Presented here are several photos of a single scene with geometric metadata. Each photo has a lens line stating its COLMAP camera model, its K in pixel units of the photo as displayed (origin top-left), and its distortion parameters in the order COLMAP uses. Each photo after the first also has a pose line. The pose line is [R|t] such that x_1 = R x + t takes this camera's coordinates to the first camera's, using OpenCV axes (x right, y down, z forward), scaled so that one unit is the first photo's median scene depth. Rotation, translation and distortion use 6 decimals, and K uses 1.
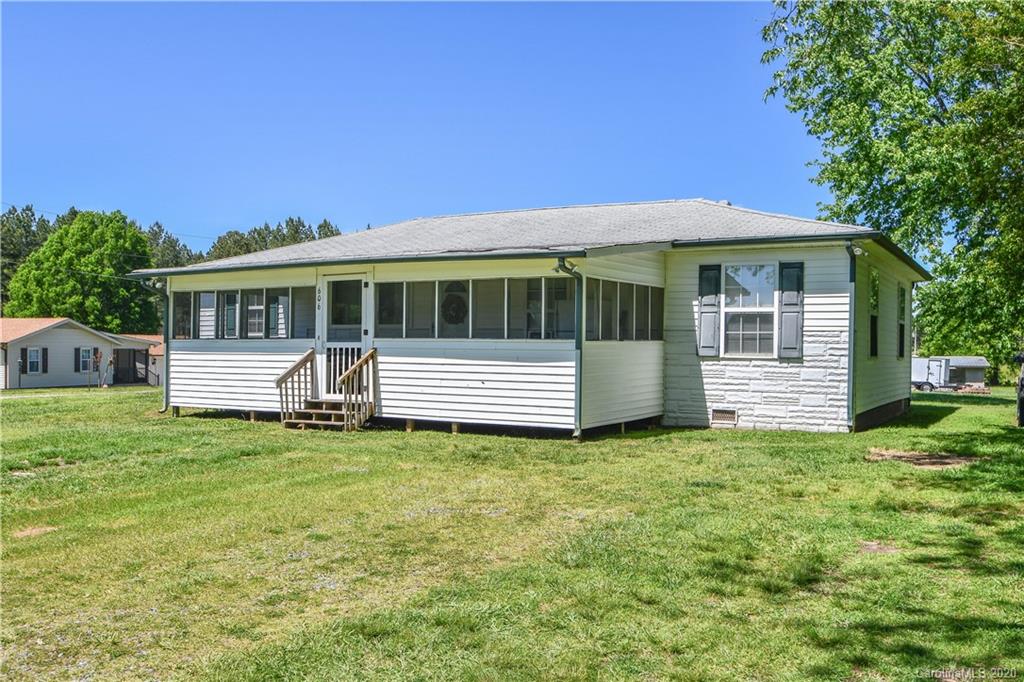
lens RADIAL K [[900.0, 0, 512.0], [0, 900.0, 341.0], [0, 0, 1]] dist [-0.013281, -0.002513]
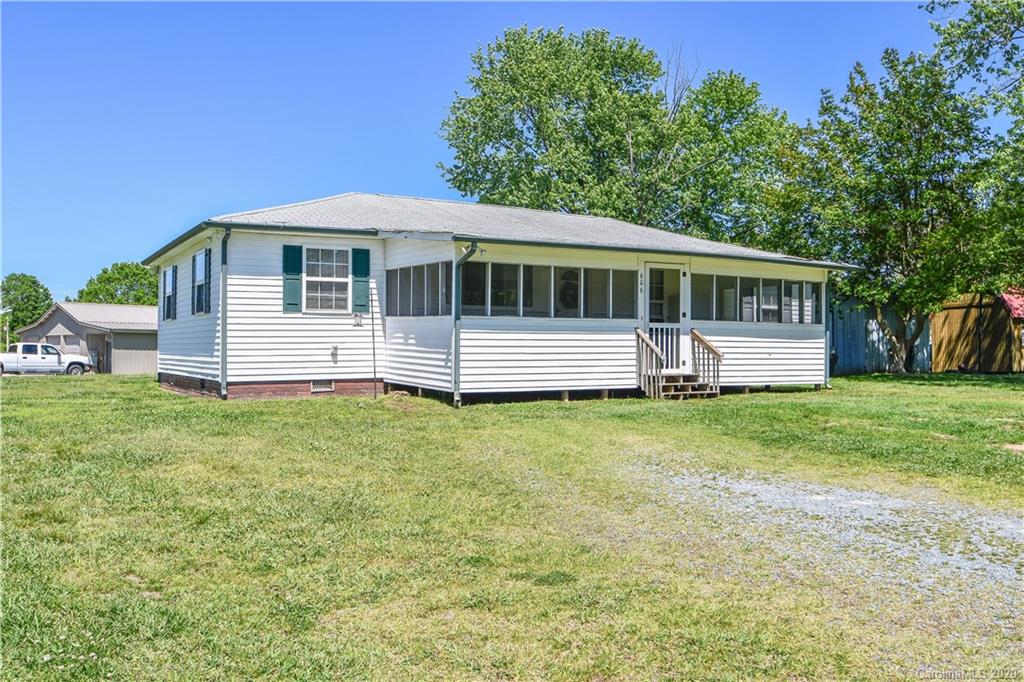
lens RADIAL K [[905.0, 0, 512.0], [0, 905.0, 341.0], [0, 0, 1]] dist [0.005257, 0.002075]
pose [[0.491796, 0.002593, 0.870707, -1.301392], [-0.007682, 0.999970, 0.001361, 0.024480], [-0.870677, -0.007359, 0.491800, 0.618188]]
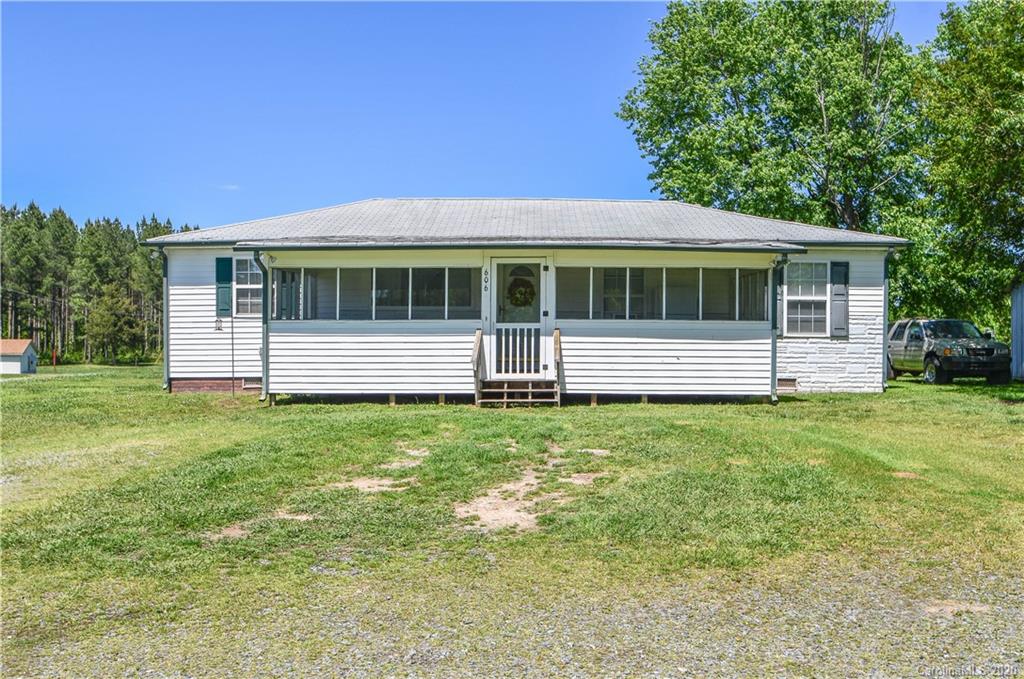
lens RADIAL K [[905.0, 0, 512.0], [0, 905.0, 339.5], [0, 0, 1]] dist [0.005257, 0.002075]
pose [[0.872114, -0.005980, 0.489267, -0.717260], [-0.000954, 0.999903, 0.013922, 0.005850], [-0.489303, -0.012608, 0.872023, 0.096577]]
